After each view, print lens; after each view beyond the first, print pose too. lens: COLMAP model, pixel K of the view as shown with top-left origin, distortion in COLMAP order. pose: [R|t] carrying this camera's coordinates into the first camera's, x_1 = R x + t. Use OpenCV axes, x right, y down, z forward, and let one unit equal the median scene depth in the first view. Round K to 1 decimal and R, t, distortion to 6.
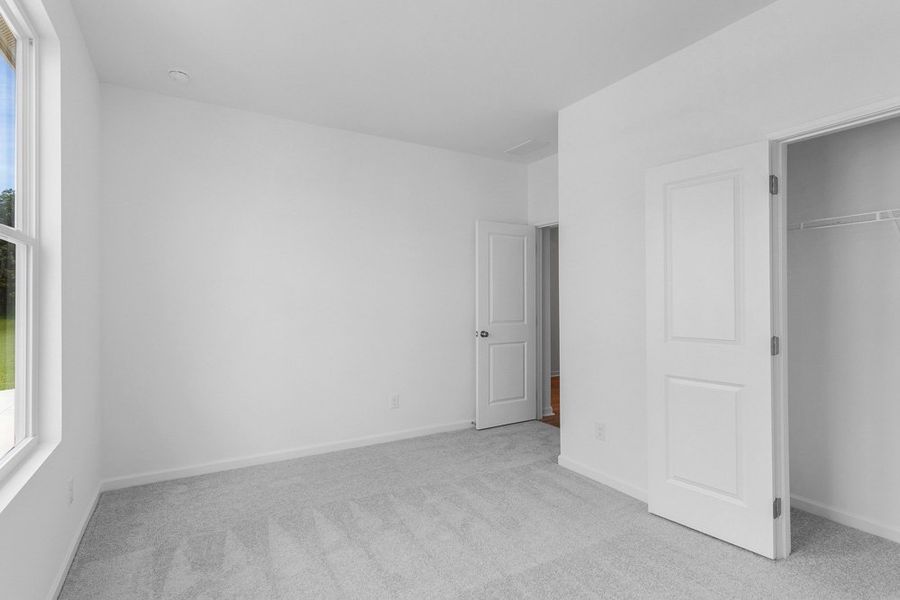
lens RADIAL K [[451.6, 0, 449.8], [0, 451.6, 297.2], [0, 0, 1]] dist [0.005036, 0.000082]
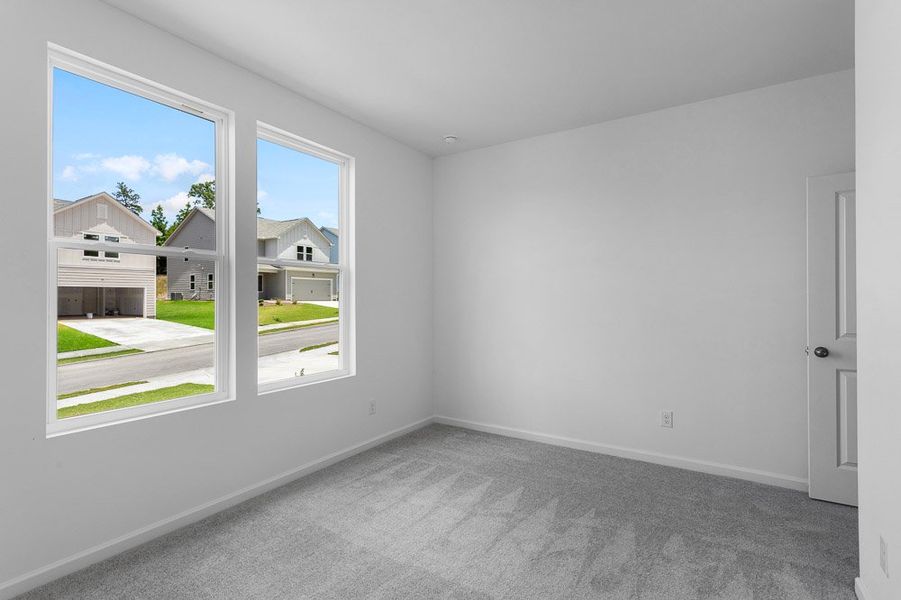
lens RADIAL K [[452.1, 0, 450.3], [0, 452.1, 297.2], [0, 0, 1]] dist [0.005036, 0.000082]
pose [[0.427329, -0.006812, -0.904070, 0.705581], [0.007697, 0.999963, -0.003897, 0.003058], [0.904063, -0.005294, 0.427366, 0.402647]]
